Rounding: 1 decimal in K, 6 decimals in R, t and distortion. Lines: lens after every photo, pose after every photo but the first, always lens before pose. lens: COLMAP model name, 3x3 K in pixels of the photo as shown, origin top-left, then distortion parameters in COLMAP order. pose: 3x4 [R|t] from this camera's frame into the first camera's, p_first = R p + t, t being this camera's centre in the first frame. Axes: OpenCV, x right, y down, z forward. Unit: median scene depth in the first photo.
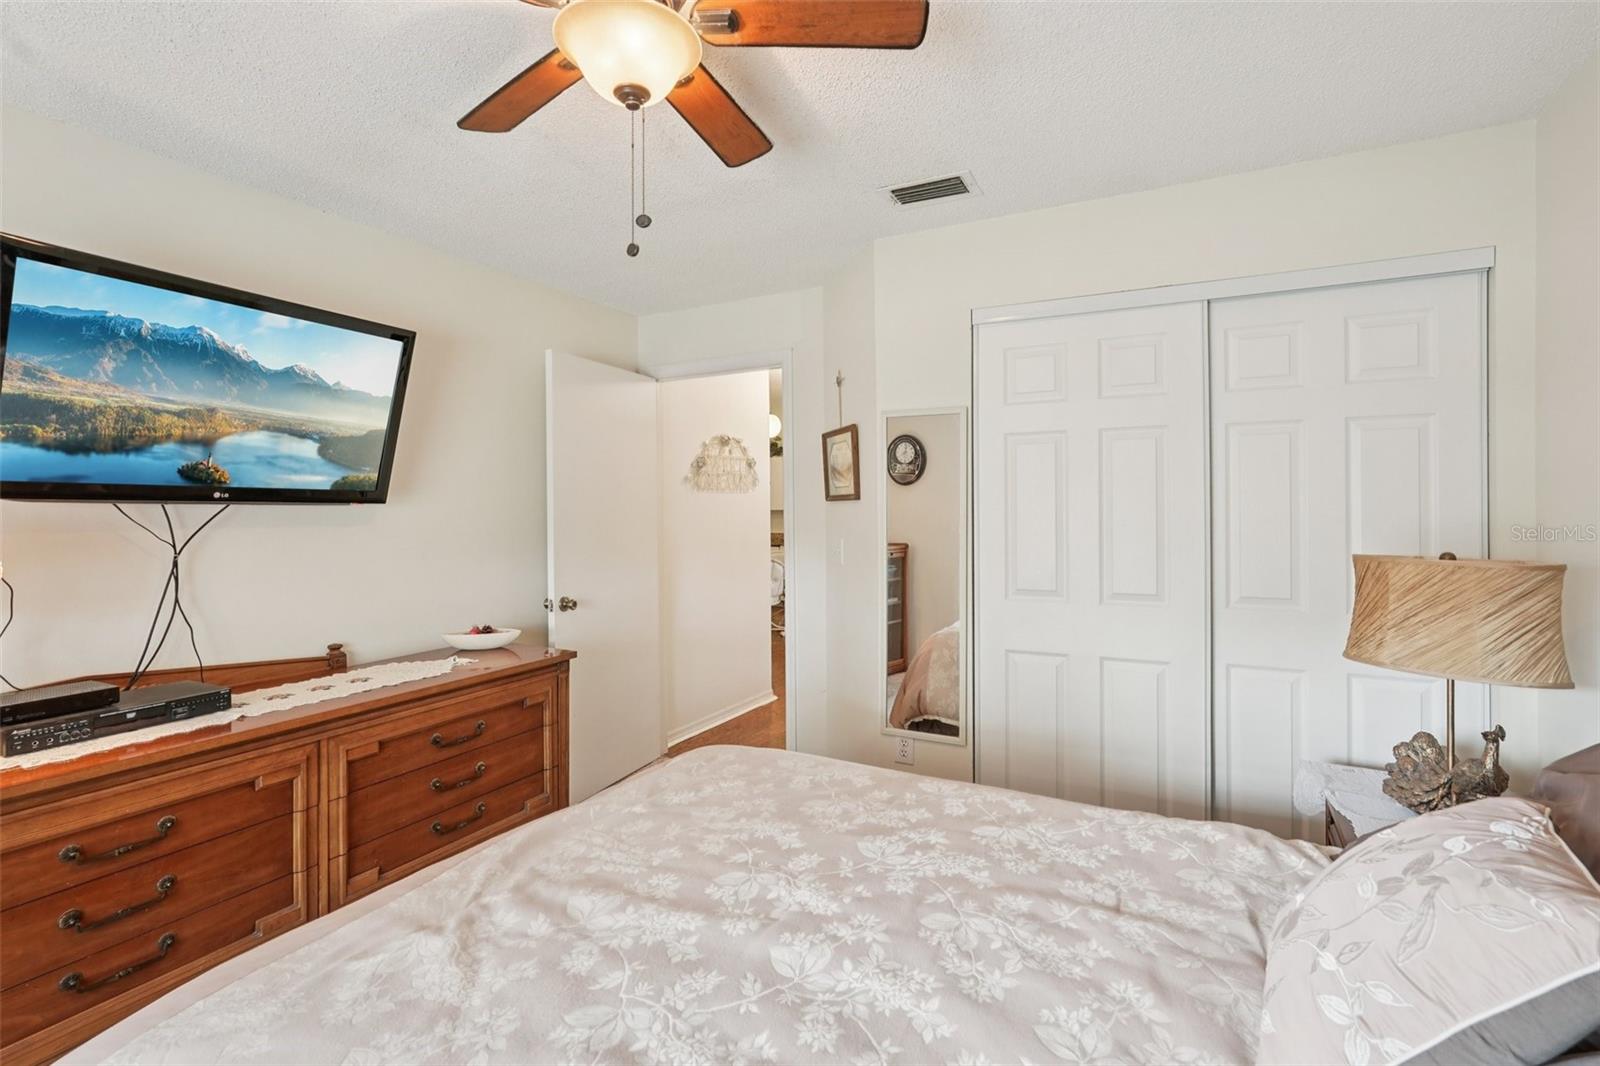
lens RADIAL K [[737.0, 0, 798.8], [0, 737.0, 512.9], [0, 0, 1]] dist [-0.006162, 0.000337]
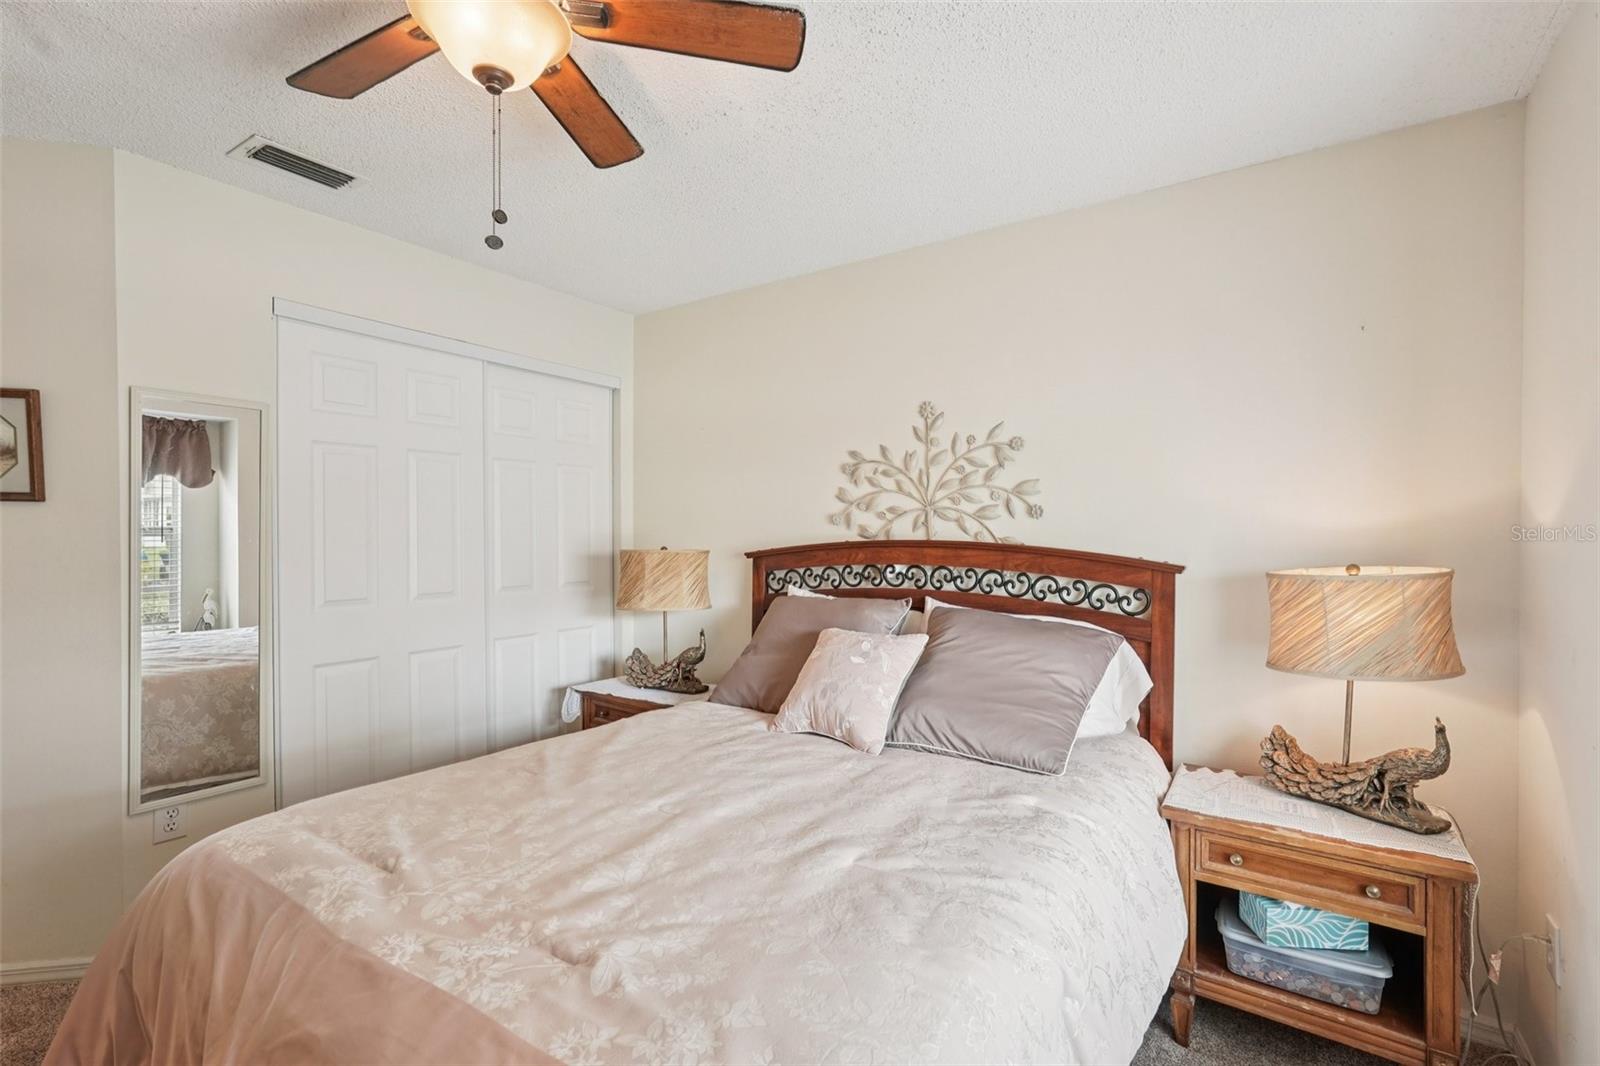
lens RADIAL K [[717.0, 0, 806.8], [0, 717.0, 533.1], [0, 0, 1]] dist [-0.013596, 0.009904]
pose [[0.116667, -0.003316, 0.993166, -1.094942], [-0.003897, 0.999985, 0.003796, 0.013741], [-0.993163, -0.004314, 0.116652, 0.488416]]
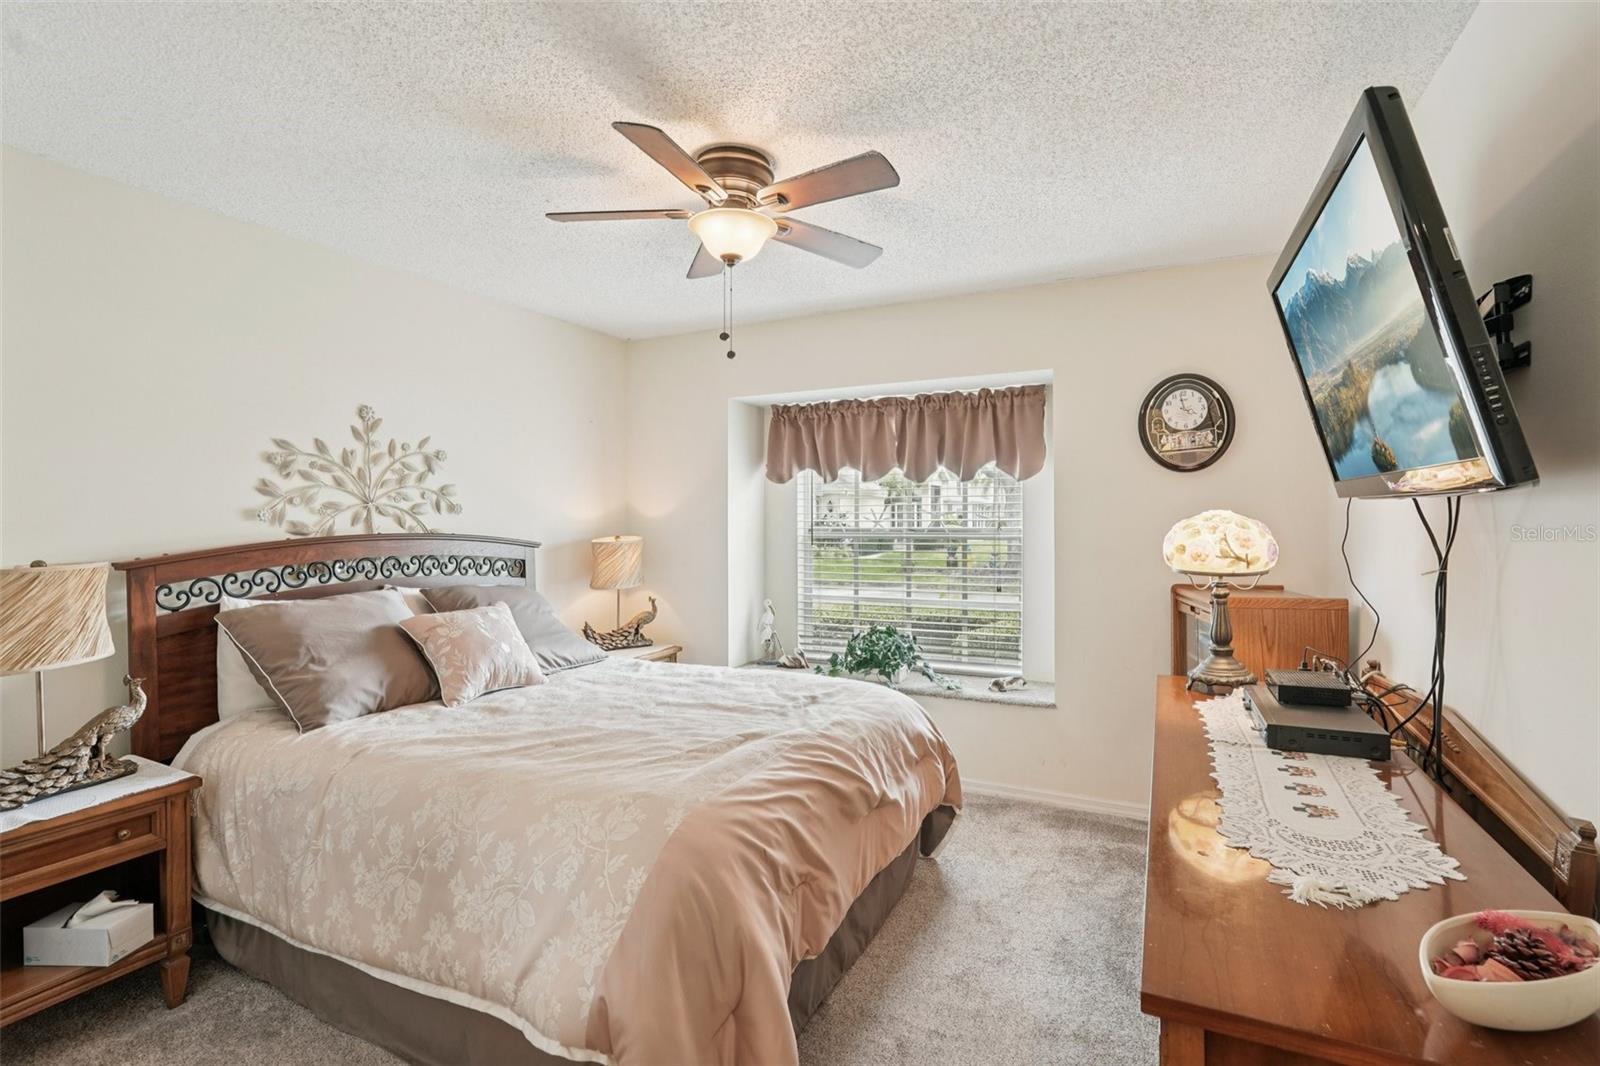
lens RADIAL K [[717.0, 0, 806.8], [0, 717.0, 533.1], [0, 0, 1]] dist [-0.013596, 0.009904]
pose [[-0.999867, 0.008715, -0.013785, -0.361564], [0.008327, 0.999575, 0.027943, -0.012638], [0.014023, 0.027824, -0.999514, 2.553906]]
